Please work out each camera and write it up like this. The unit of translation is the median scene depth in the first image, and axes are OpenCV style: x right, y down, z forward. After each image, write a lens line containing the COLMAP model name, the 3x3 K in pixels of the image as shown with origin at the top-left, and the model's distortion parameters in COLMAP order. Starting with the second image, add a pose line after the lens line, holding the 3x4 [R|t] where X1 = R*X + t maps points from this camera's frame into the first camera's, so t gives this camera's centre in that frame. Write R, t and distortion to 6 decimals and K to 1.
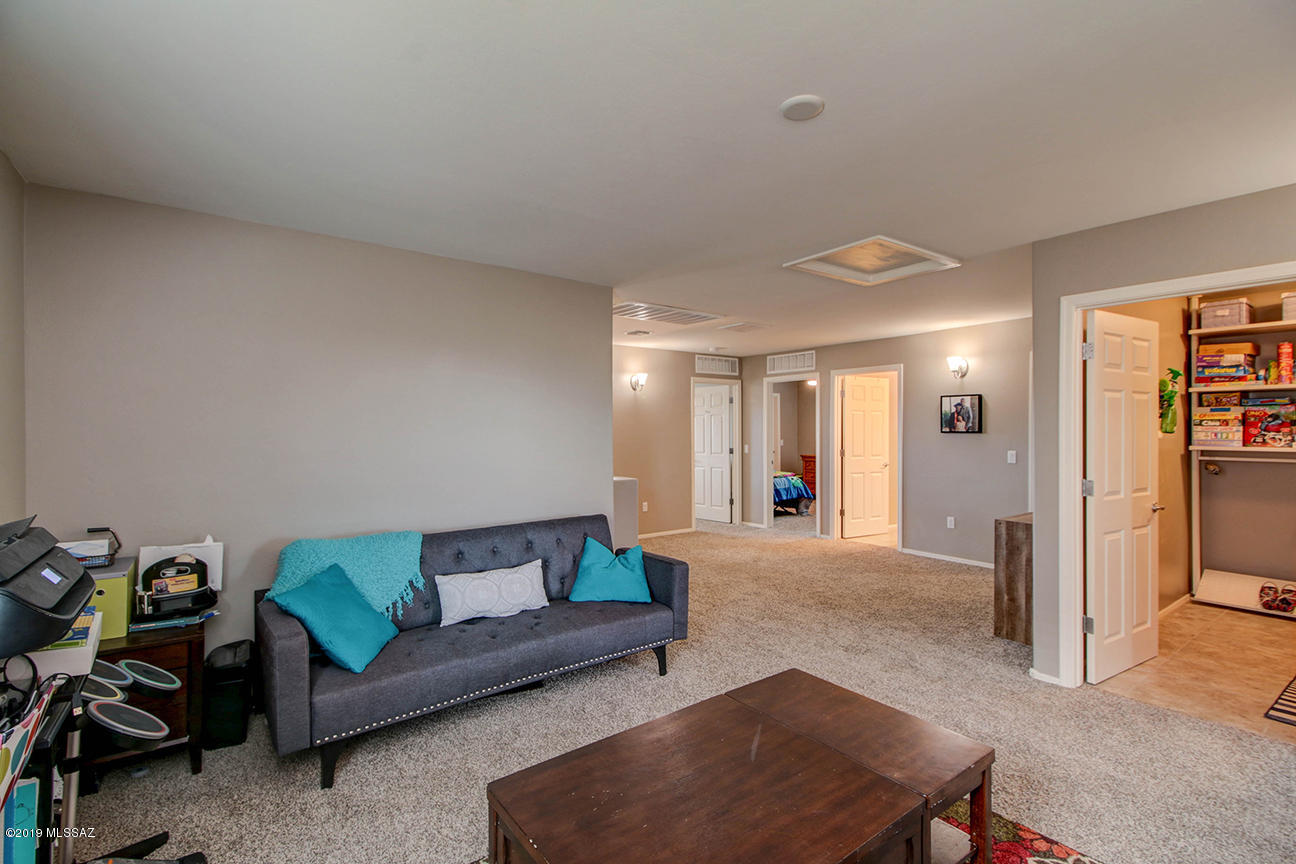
lens RADIAL K [[588.1, 0, 648.0], [0, 588.1, 432.0], [0, 0, 1]] dist [0.029970, -0.020354]
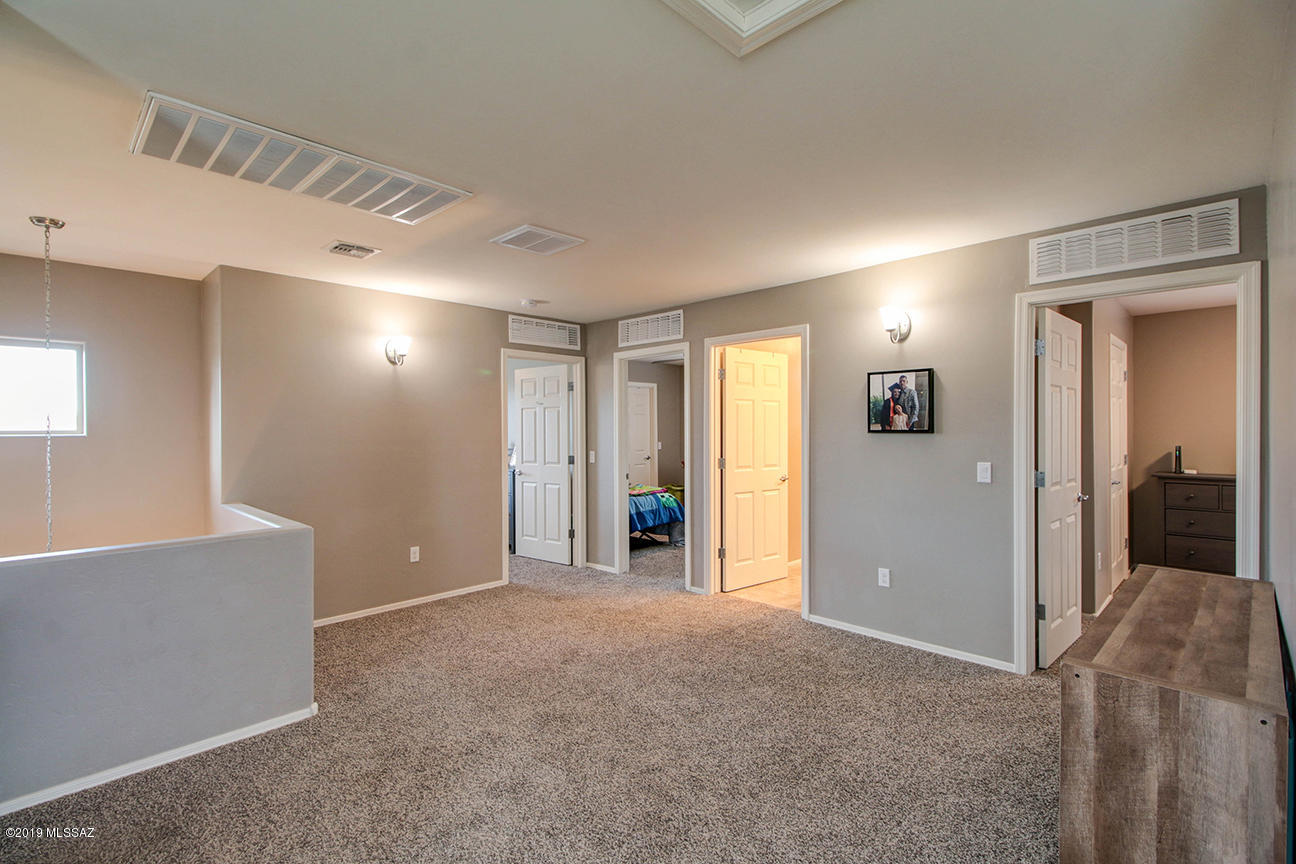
lens RADIAL K [[588.1, 0, 648.0], [0, 588.1, 432.0], [0, 0, 1]] dist [0.029970, -0.020354]
pose [[0.987703, -0.003302, 0.156307, 0.143516], [0.003469, 0.999994, -0.000793, 0.000475], [-0.156304, 0.001326, 0.987708, 0.358049]]
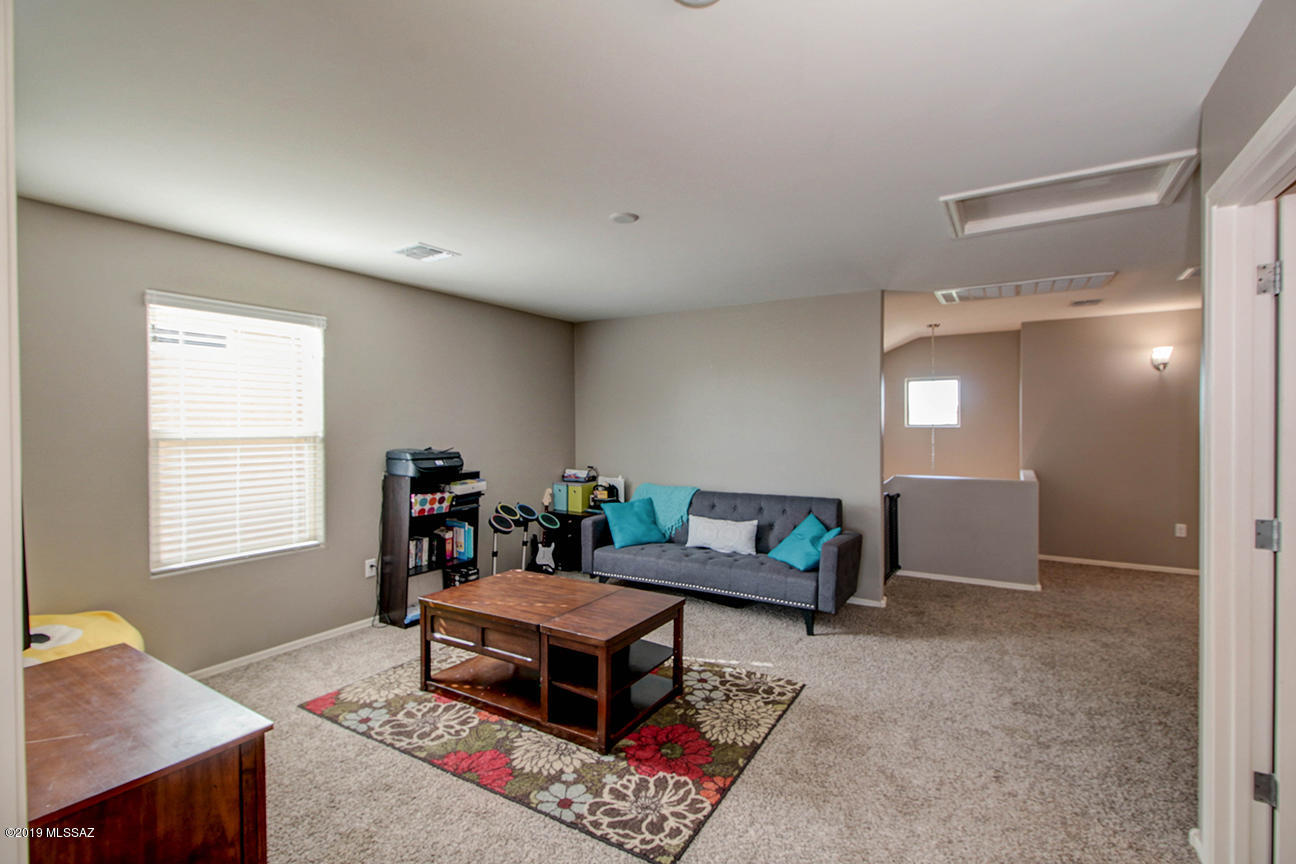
lens RADIAL K [[588.1, 0, 648.0], [0, 588.1, 432.0], [0, 0, 1]] dist [0.029970, -0.020354]
pose [[0.363515, 0.010411, -0.931530, 0.448954], [-0.002270, 0.999944, 0.010290, 0.000537], [0.931586, -0.001626, 0.363518, 0.128722]]
